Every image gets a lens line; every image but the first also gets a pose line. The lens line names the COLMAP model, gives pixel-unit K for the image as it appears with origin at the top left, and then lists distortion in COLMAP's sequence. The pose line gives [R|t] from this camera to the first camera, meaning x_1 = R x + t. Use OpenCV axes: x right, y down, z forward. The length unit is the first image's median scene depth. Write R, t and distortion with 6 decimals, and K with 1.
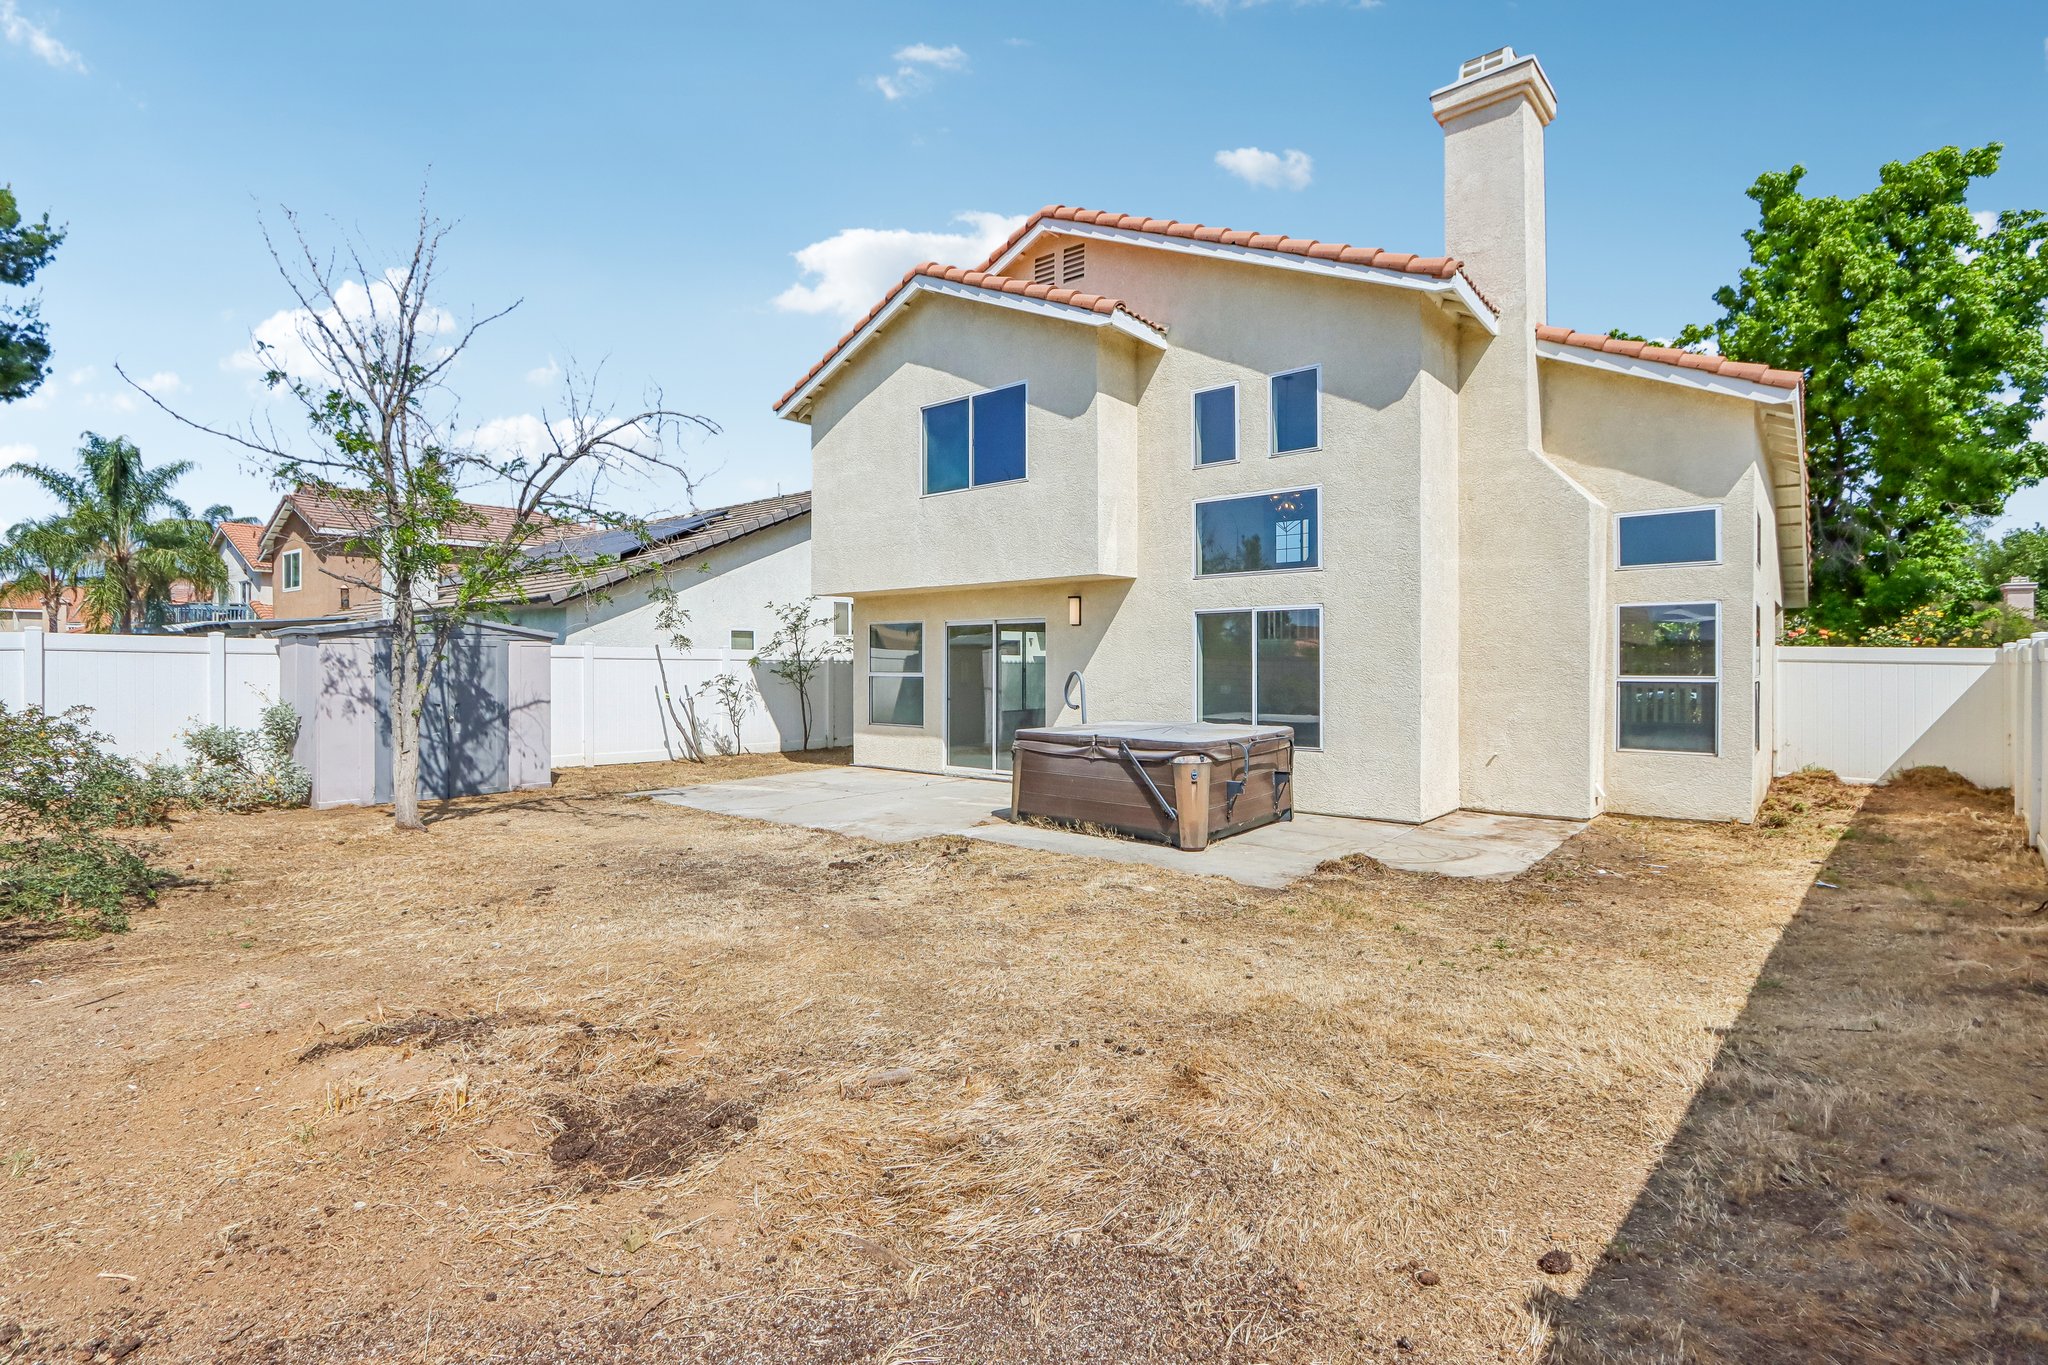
lens RADIAL K [[960.1, 0, 1033.9], [0, 960.1, 667.2], [0, 0, 1]] dist [-0.018689, 0.005338]
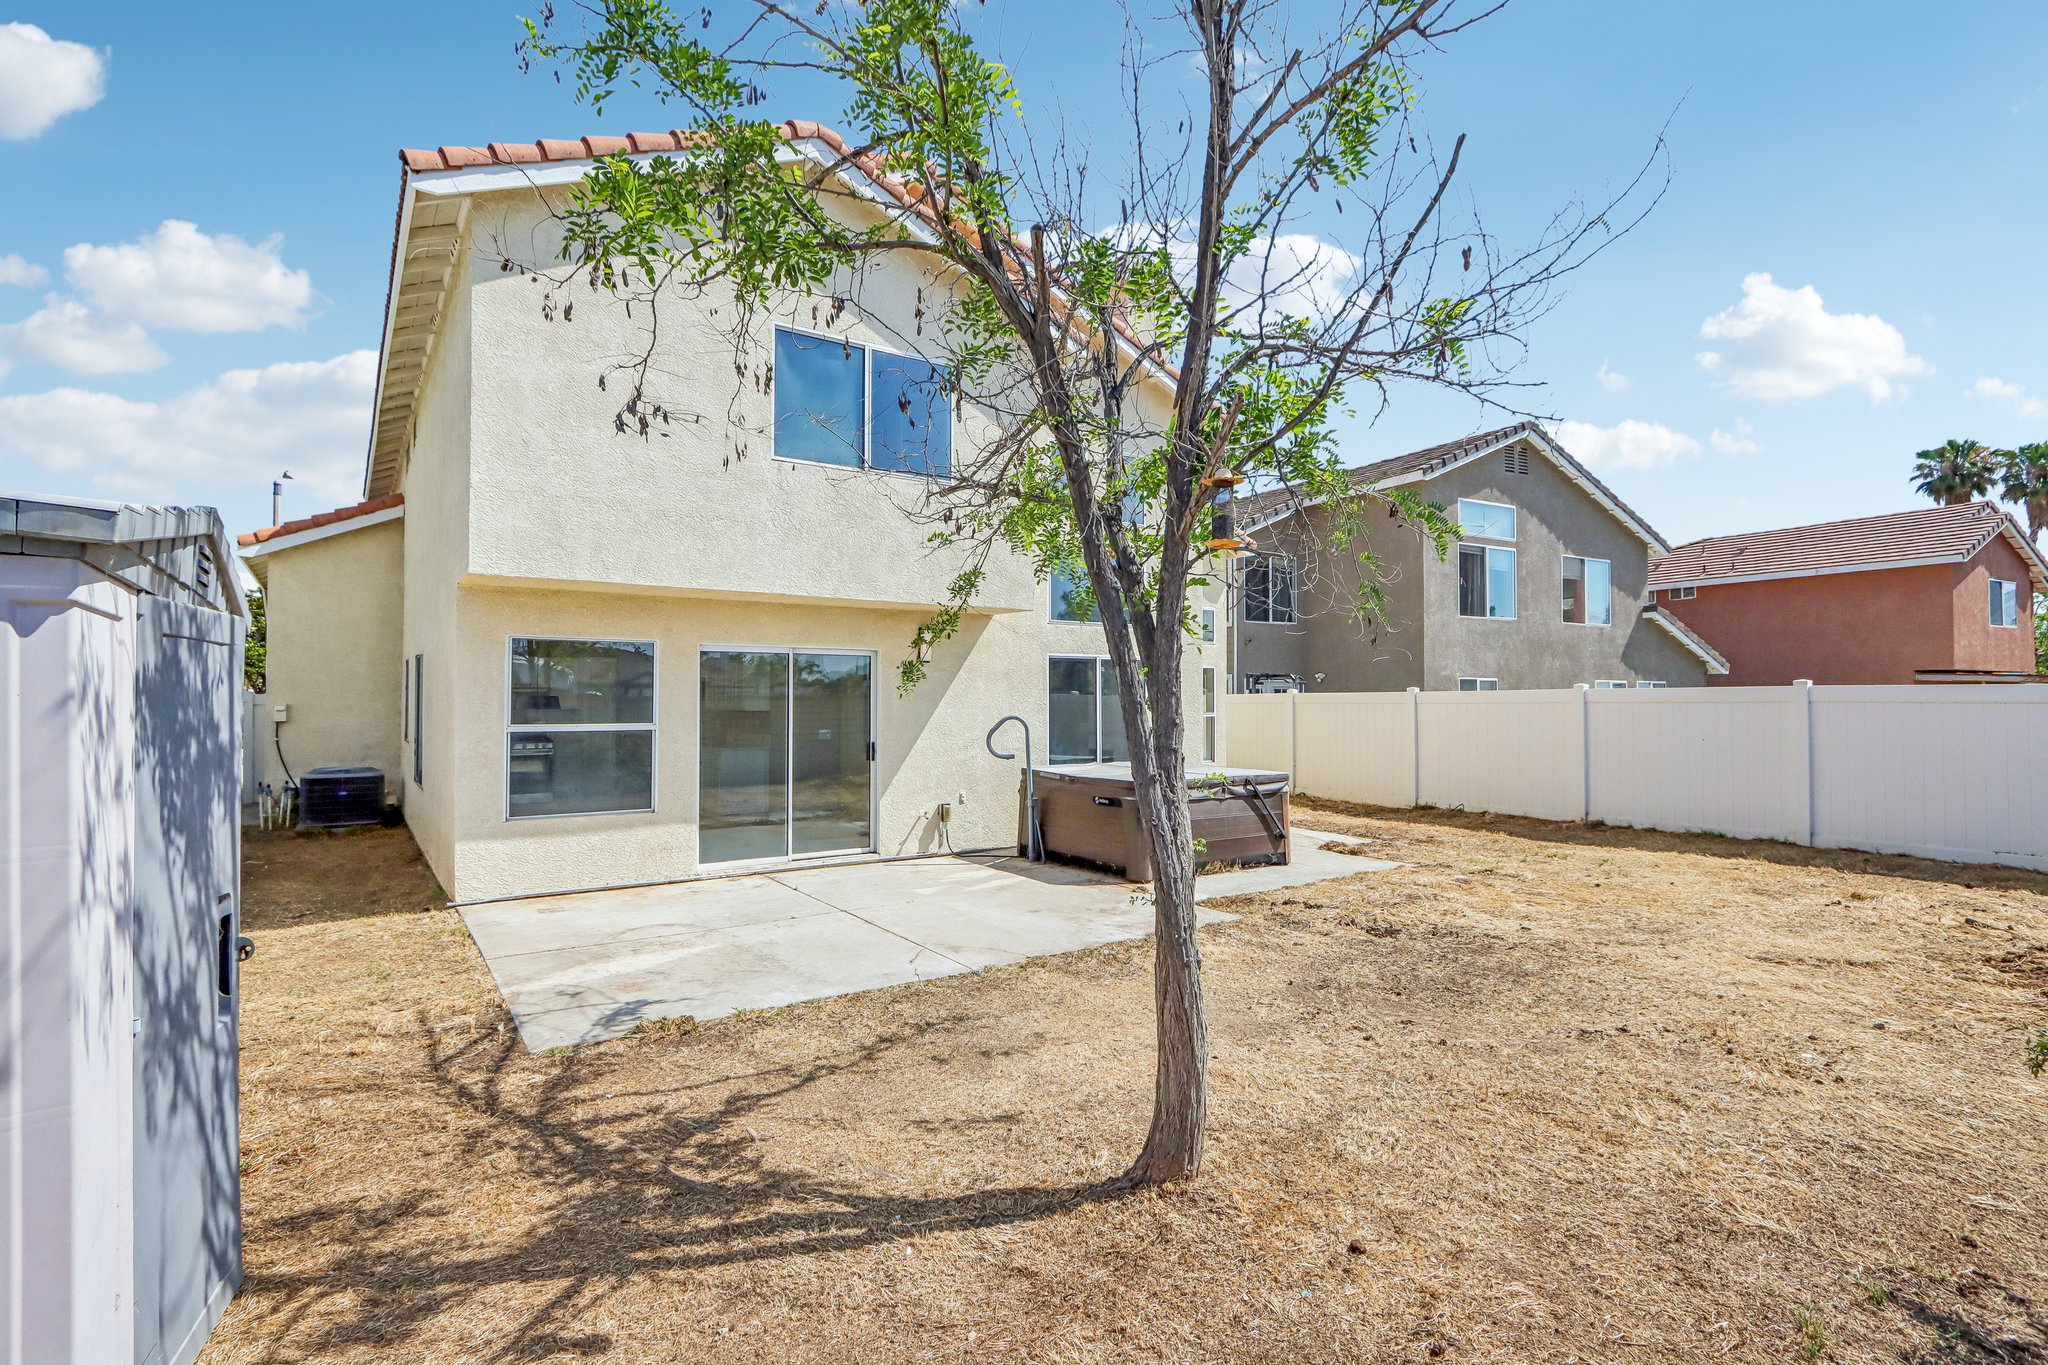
lens RADIAL K [[960.1, 0, 1021.4], [0, 960.1, 692.7], [0, 0, 1]] dist [-0.018689, 0.005338]
pose [[0.266469, 0.009554, 0.963796, -0.796525], [0.004058, 0.999931, -0.011034, -0.007605], [-0.963835, 0.006852, 0.266411, 0.738675]]
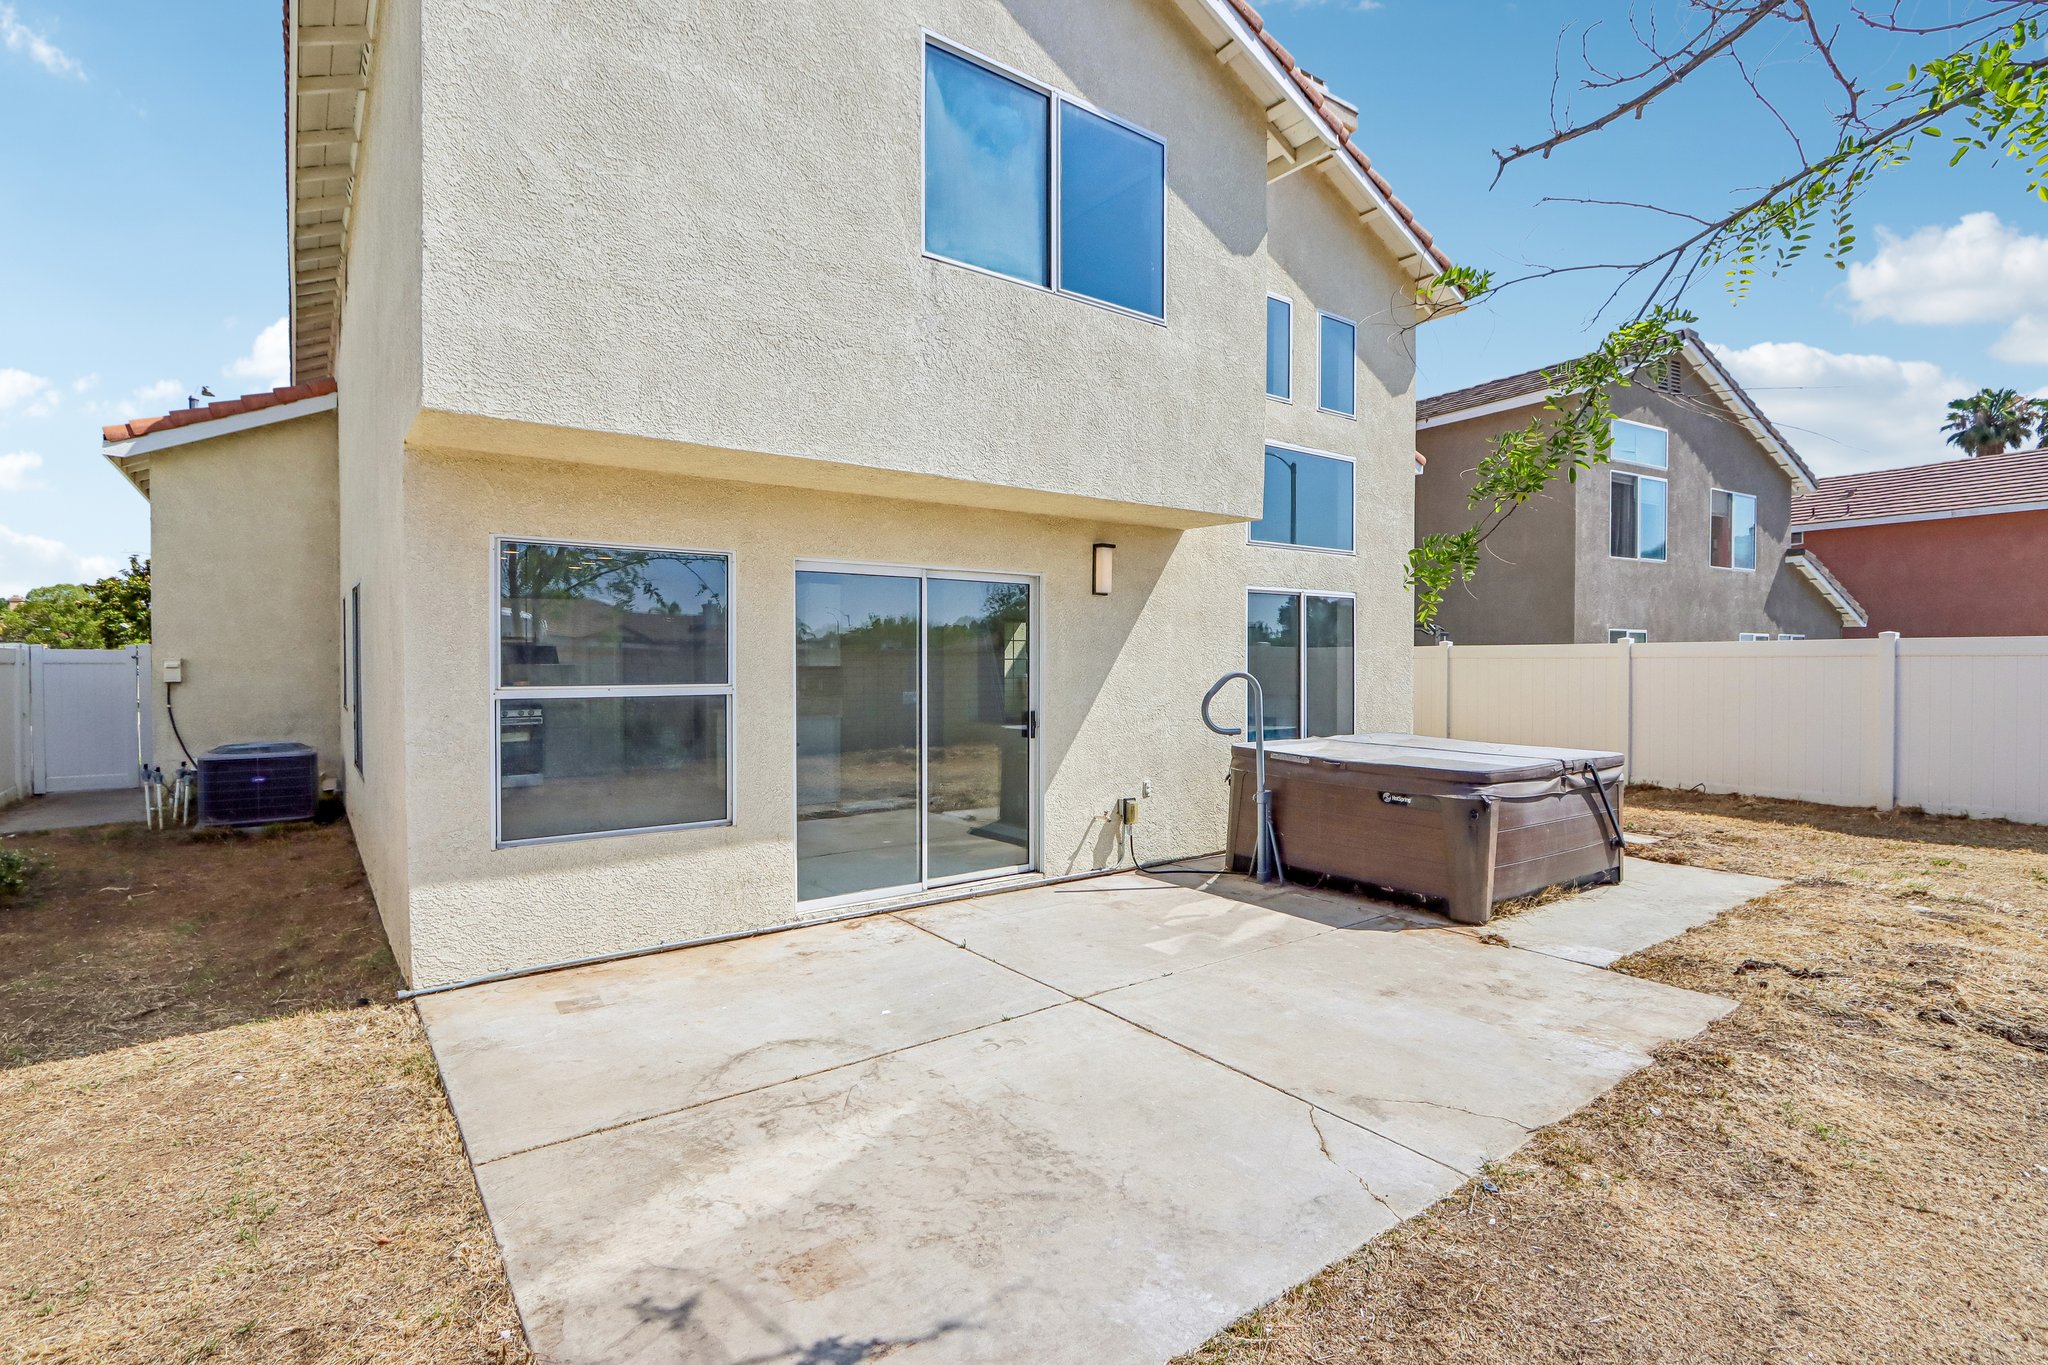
lens RADIAL K [[960.1, 0, 1021.9], [0, 960.1, 686.2], [0, 0, 1]] dist [-0.018689, 0.005338]
pose [[0.238244, -0.025492, 0.970871, -0.570460], [0.004501, 0.999674, 0.025144, -0.003154], [-0.971195, -0.001620, 0.238281, 0.967222]]
